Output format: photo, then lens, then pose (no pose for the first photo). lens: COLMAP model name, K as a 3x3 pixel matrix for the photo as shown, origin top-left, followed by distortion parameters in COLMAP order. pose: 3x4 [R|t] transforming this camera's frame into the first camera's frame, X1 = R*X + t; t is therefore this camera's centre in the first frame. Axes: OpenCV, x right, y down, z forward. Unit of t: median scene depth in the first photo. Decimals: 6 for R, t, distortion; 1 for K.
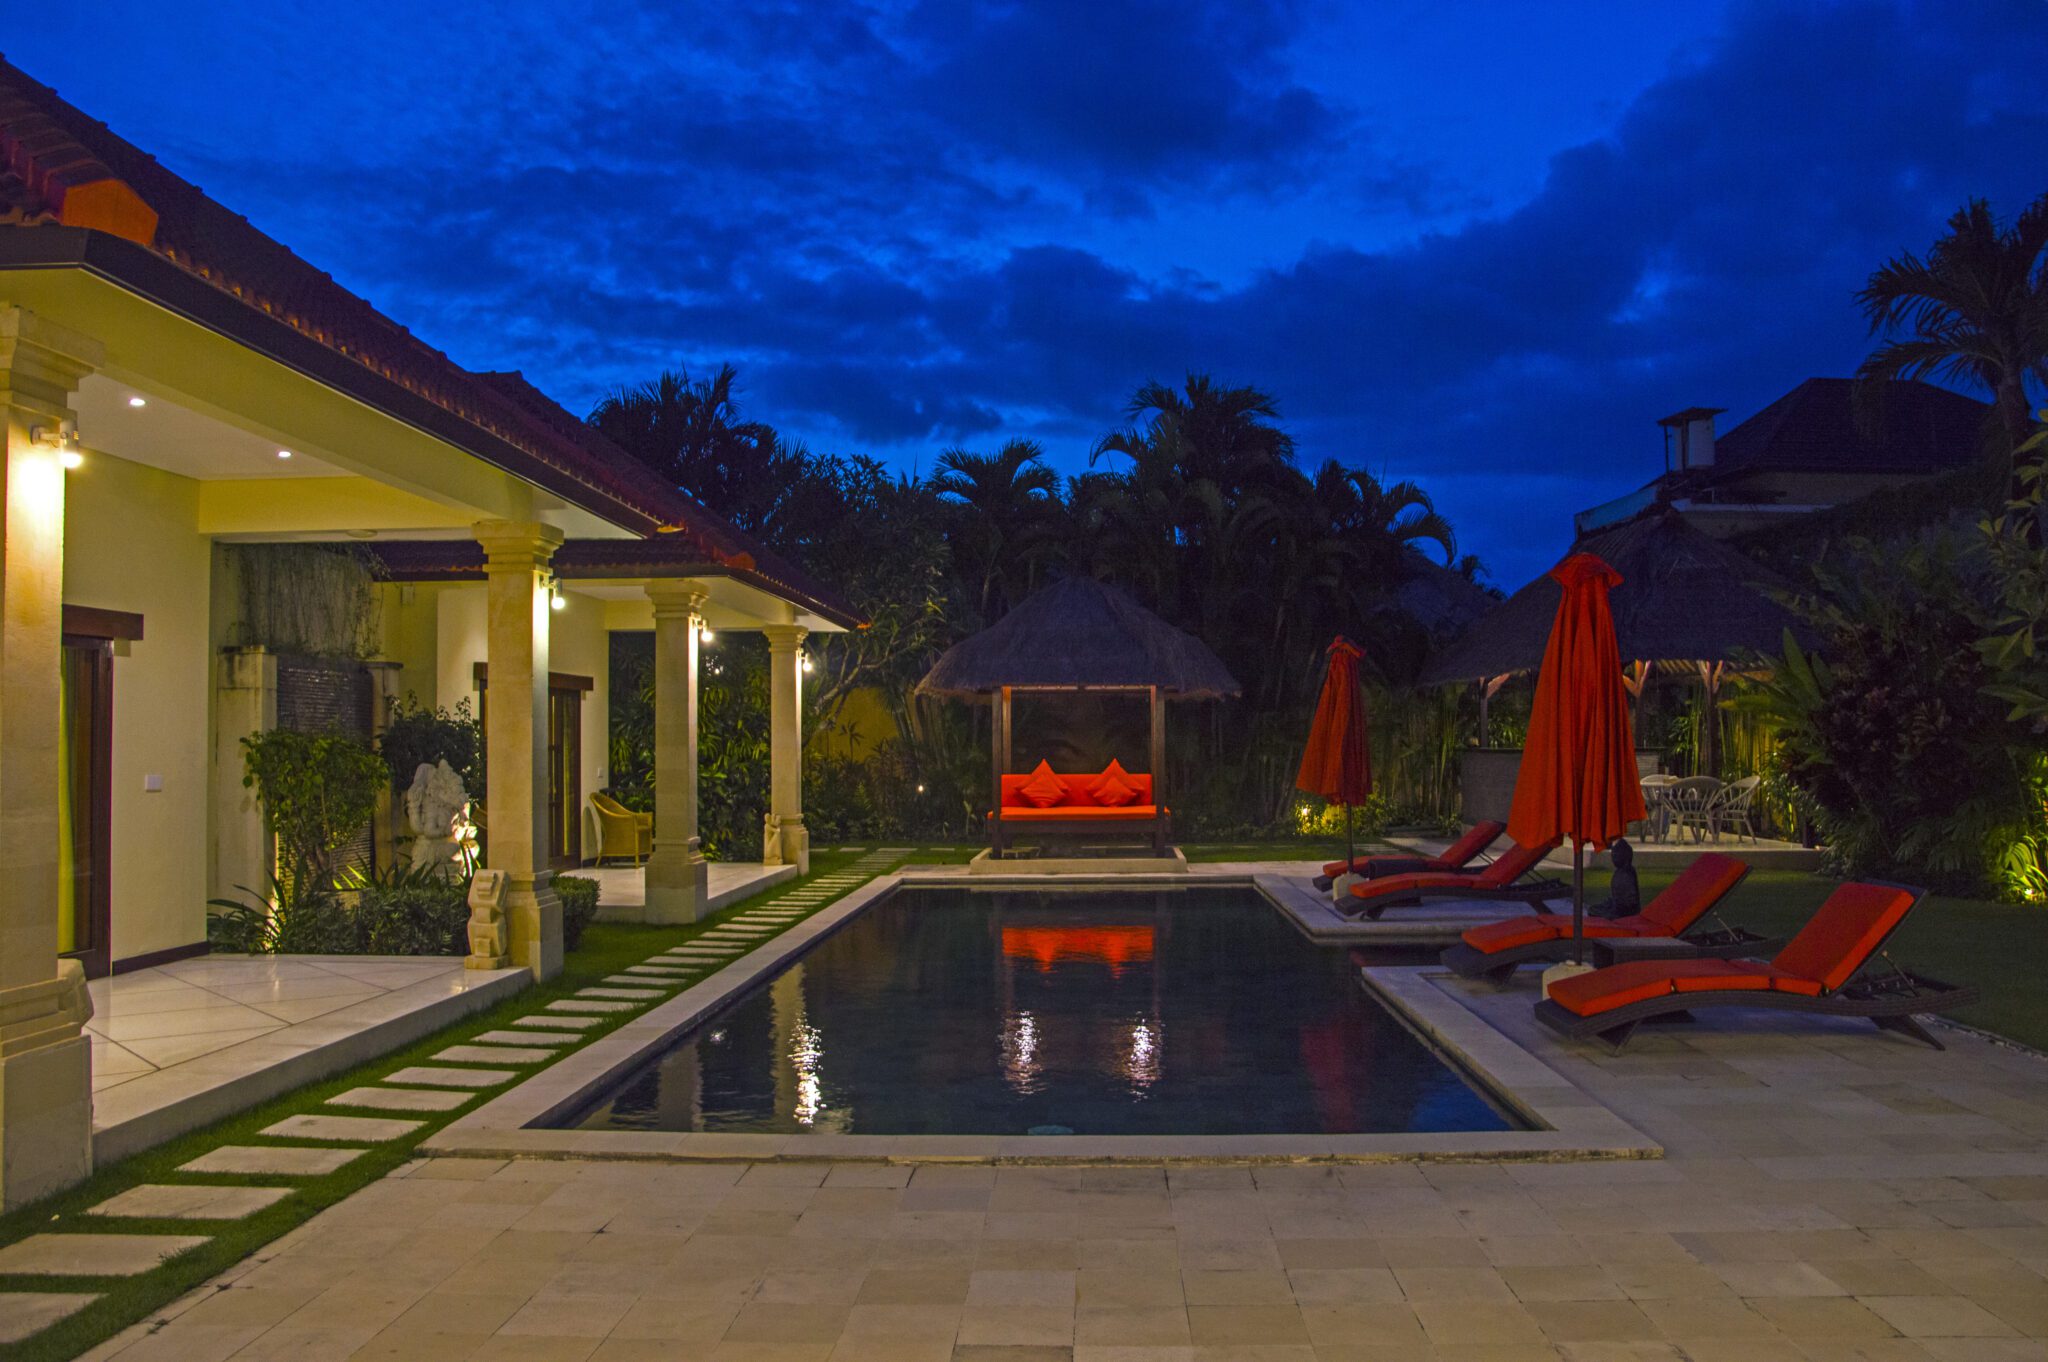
lens RADIAL K [[1630.7, 0, 1157.9], [0, 1630.7, 656.2], [0, 0, 1]] dist [-0.109160, 0.023620]
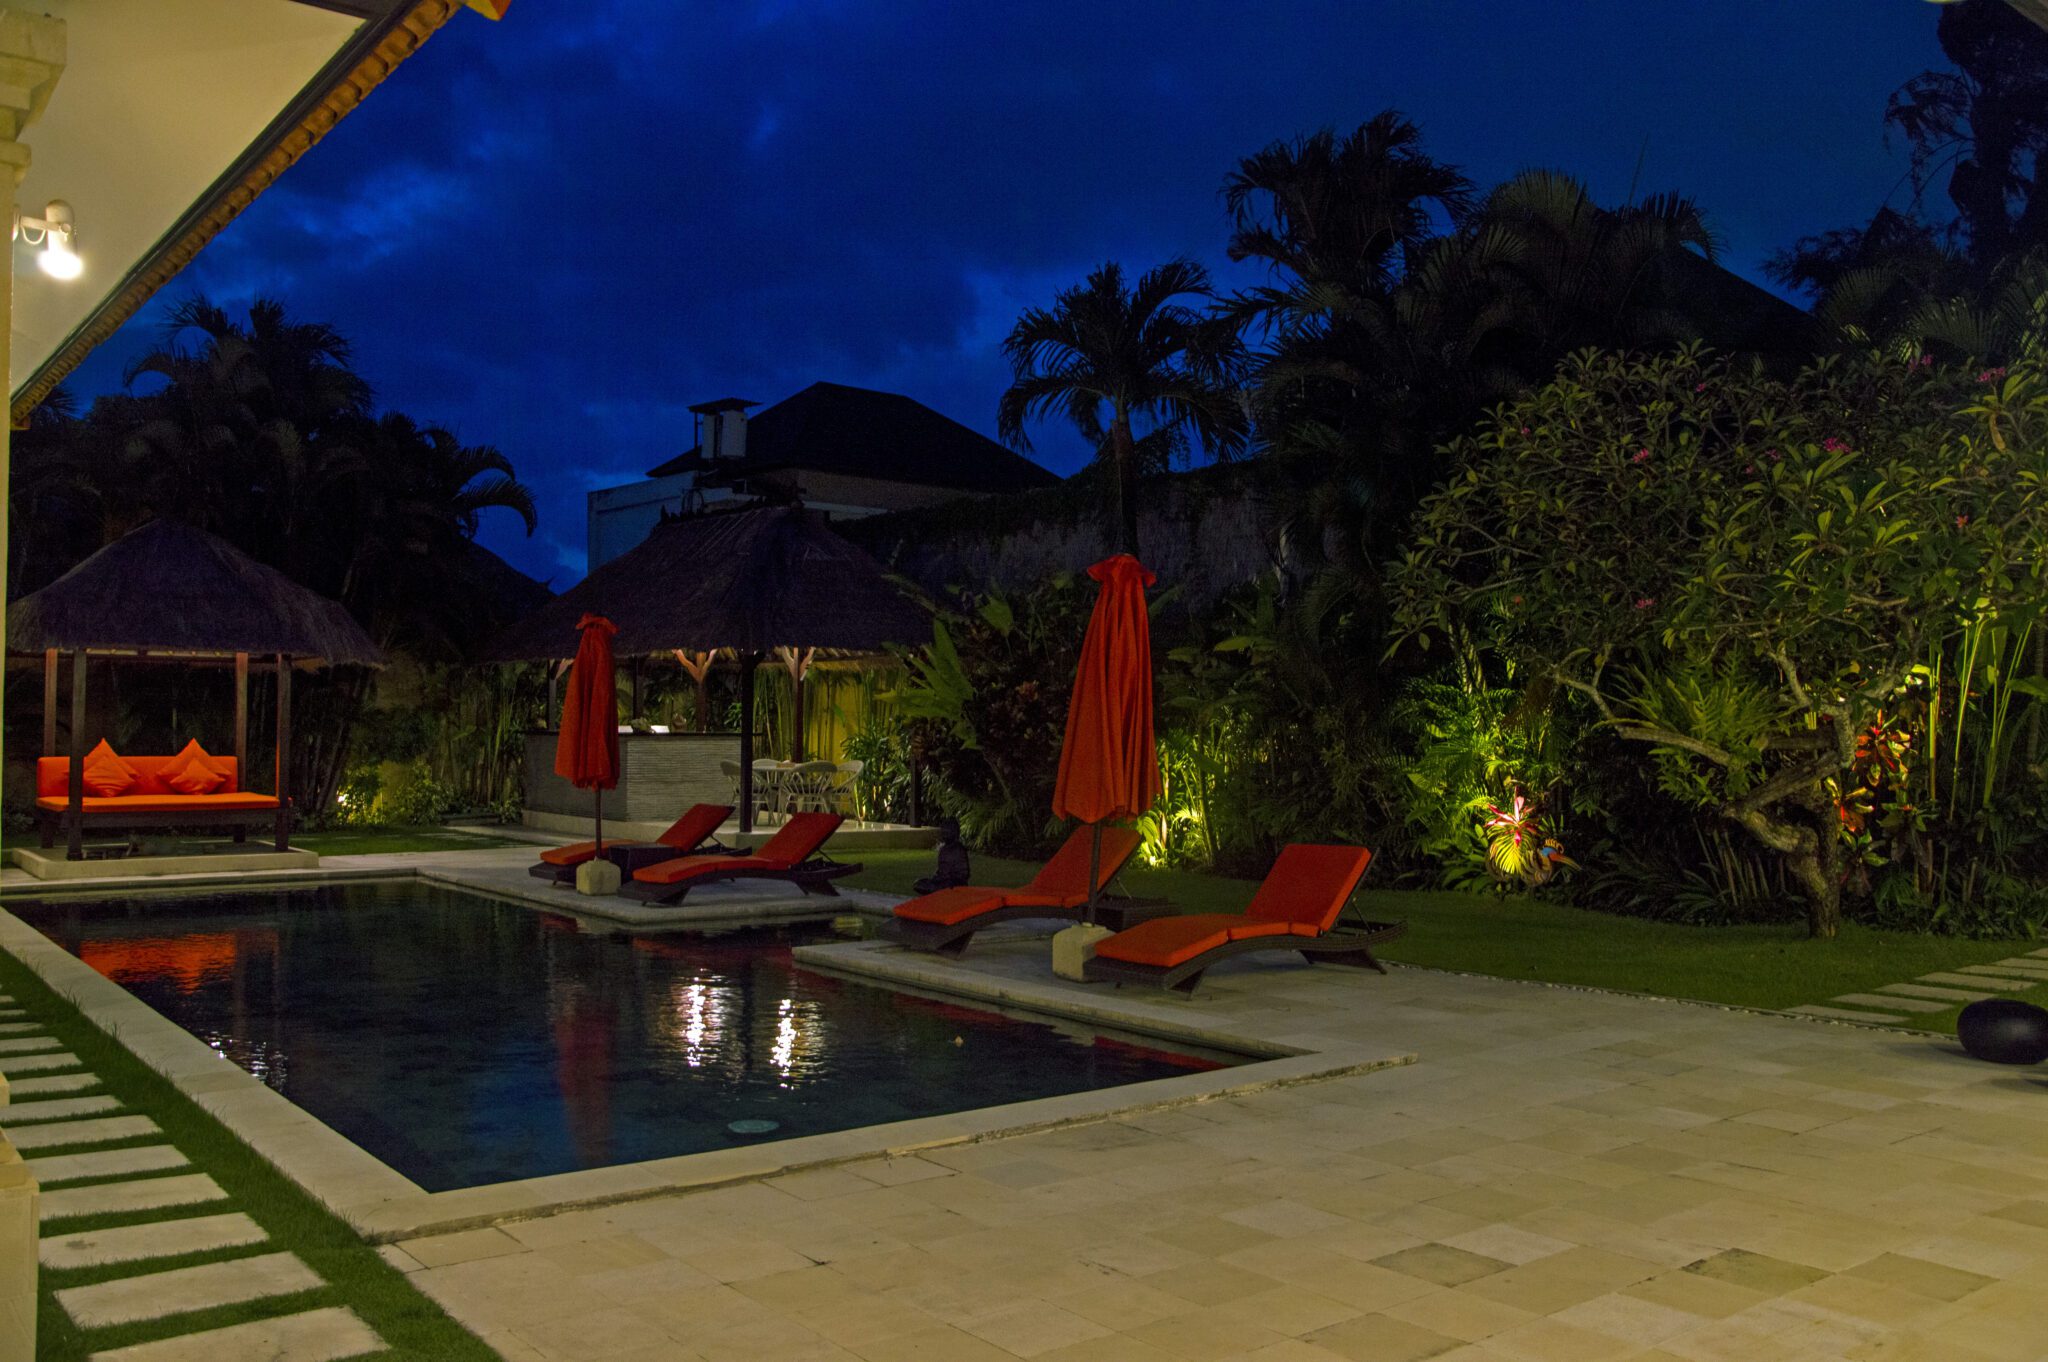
lens RADIAL K [[1699.0, 0, 1025.6], [0, 1699.0, 678.7], [0, 0, 1]] dist [-0.085929, 0.018550]
pose [[0.786977, 0.027272, 0.616379, -0.511672], [-0.041657, 0.999092, 0.008982, 0.014112], [-0.615574, -0.032745, 0.787398, 0.121812]]
